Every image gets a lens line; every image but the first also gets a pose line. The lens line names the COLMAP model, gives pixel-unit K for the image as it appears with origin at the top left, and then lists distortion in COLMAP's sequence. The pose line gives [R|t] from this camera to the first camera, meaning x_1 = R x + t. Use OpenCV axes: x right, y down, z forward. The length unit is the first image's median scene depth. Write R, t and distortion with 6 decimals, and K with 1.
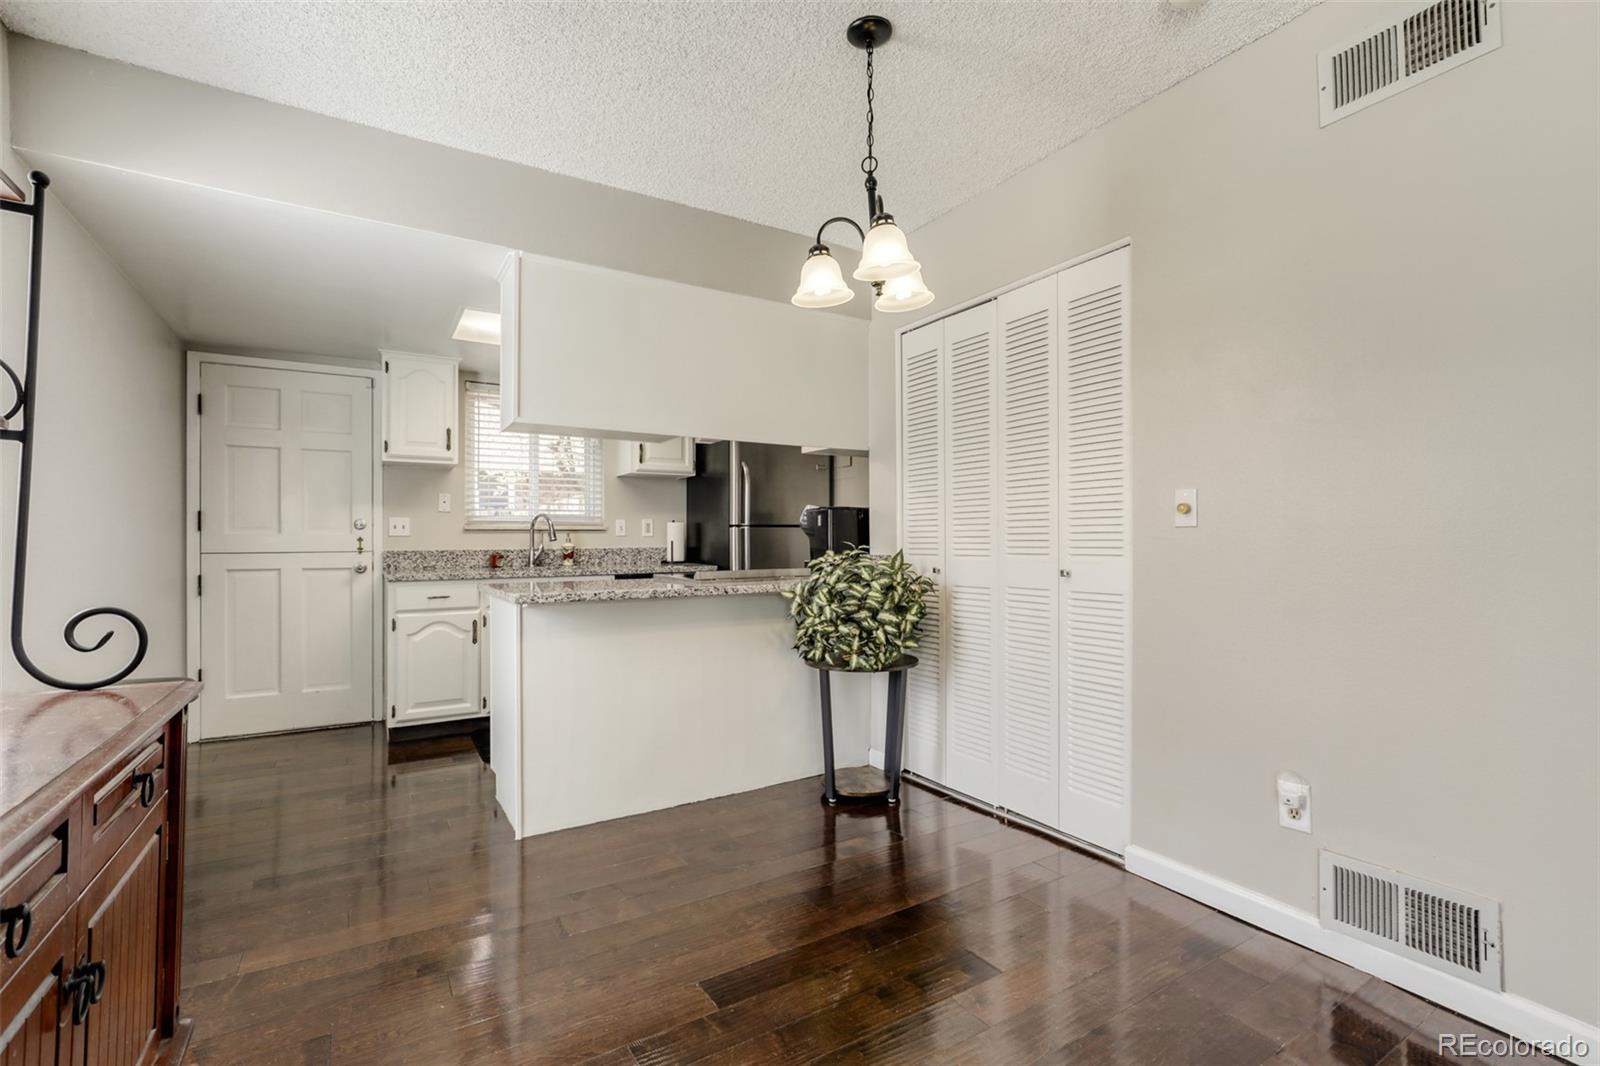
lens RADIAL K [[727.8, 0, 798.2], [0, 727.8, 527.9], [0, 0, 1]] dist [-0.012608, 0.002317]
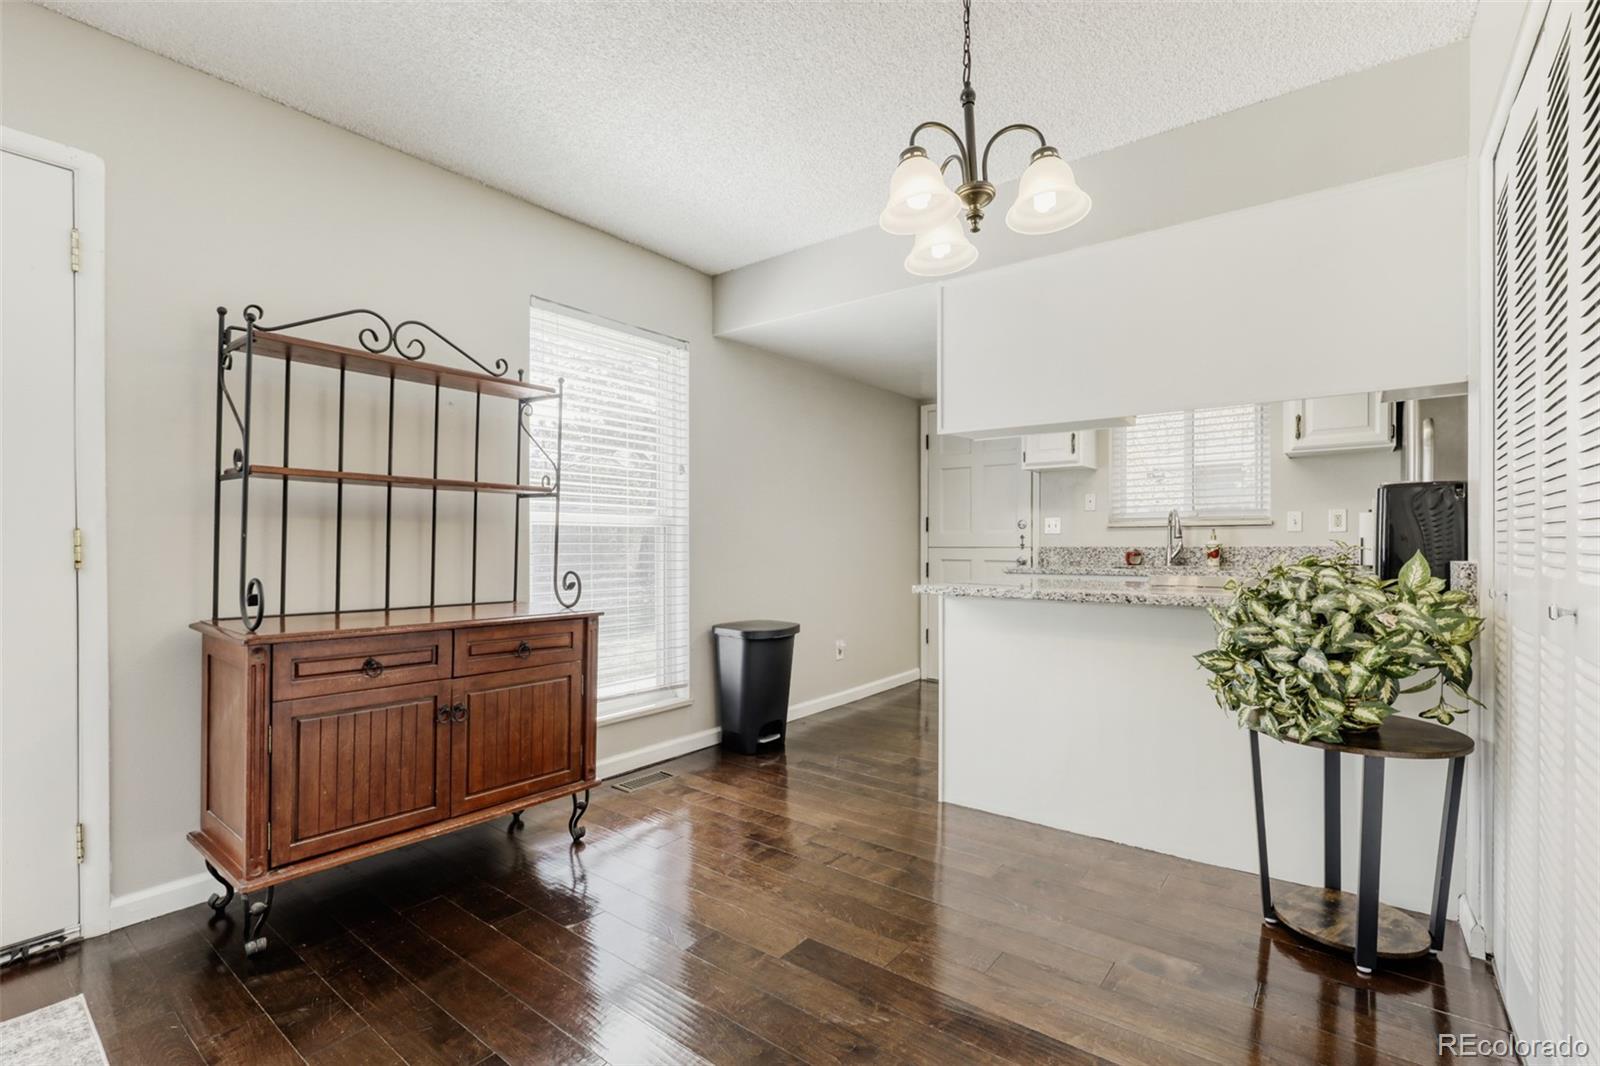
lens RADIAL K [[727.8, 0, 800.7], [0, 727.8, 534.0], [0, 0, 1]] dist [-0.012608, 0.002317]
pose [[0.358909, -0.005424, -0.933357, 0.410289], [0.020372, 0.999790, 0.002024, 0.001459], [0.933150, -0.019741, 0.358945, 0.270797]]
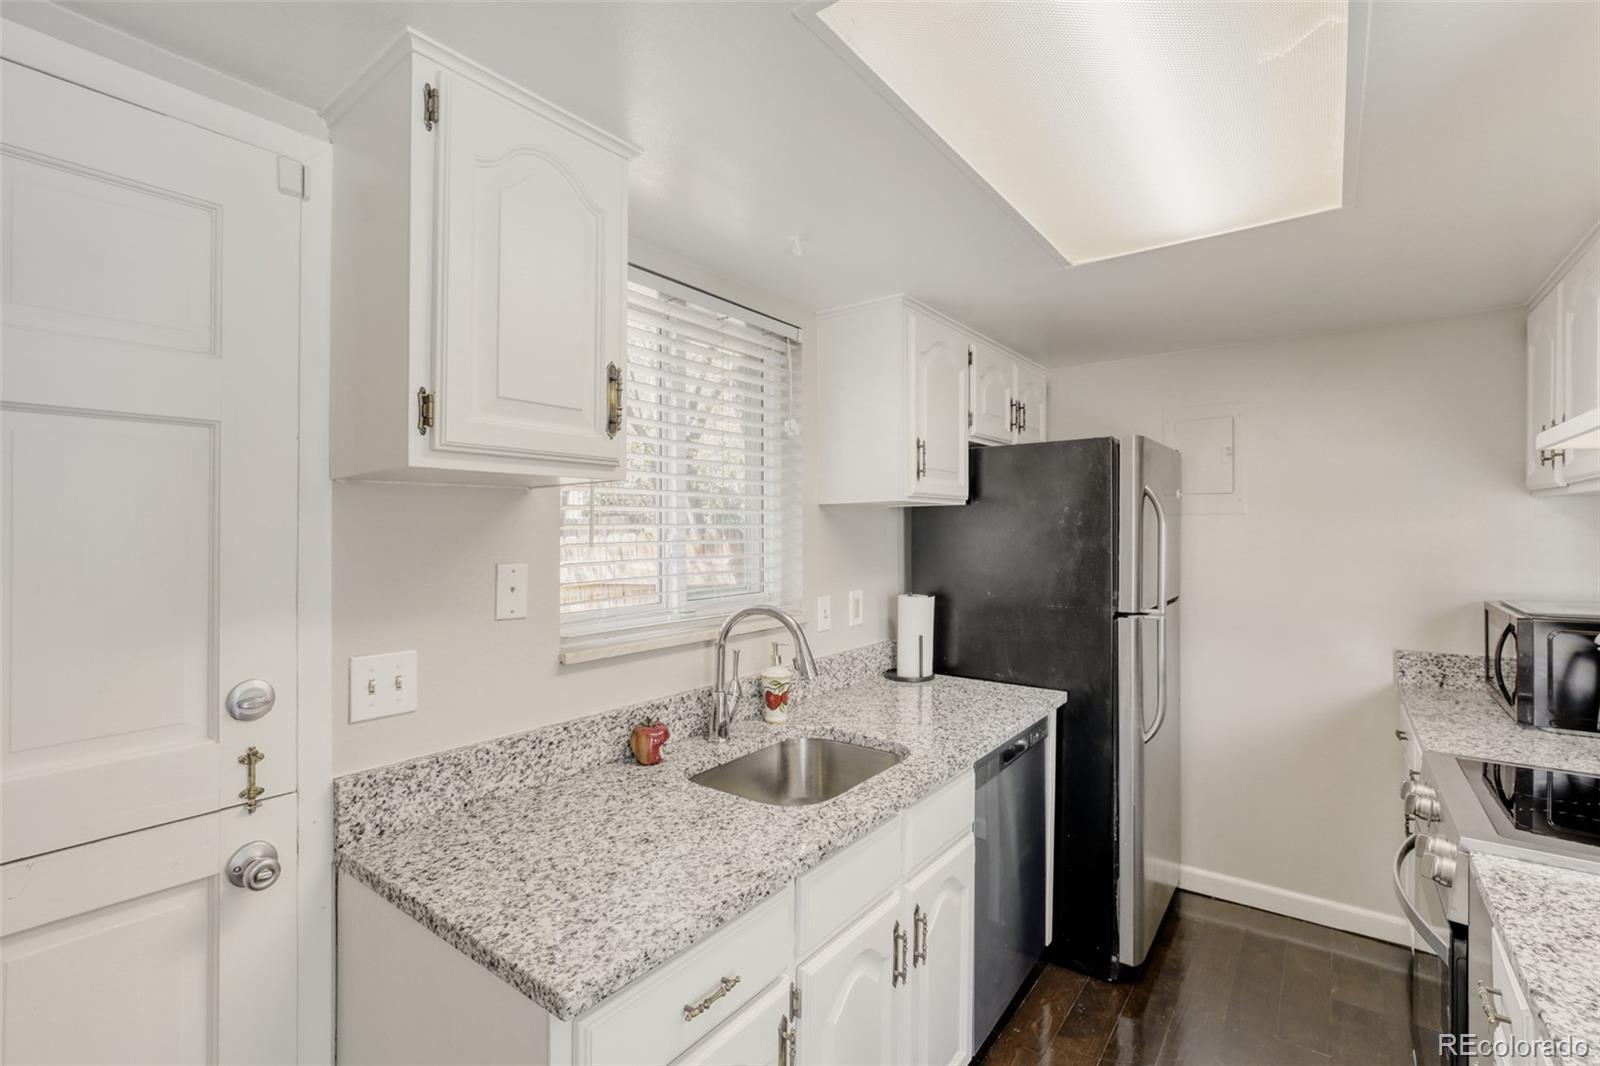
lens RADIAL K [[727.8, 0, 799.6], [0, 727.8, 515.6], [0, 0, 1]] dist [-0.012608, 0.002317]
pose [[0.925331, 0.004388, 0.379136, -0.581876], [-0.001020, 0.999958, -0.009082, -0.078372], [-0.379160, 0.008017, 0.925297, 0.761641]]
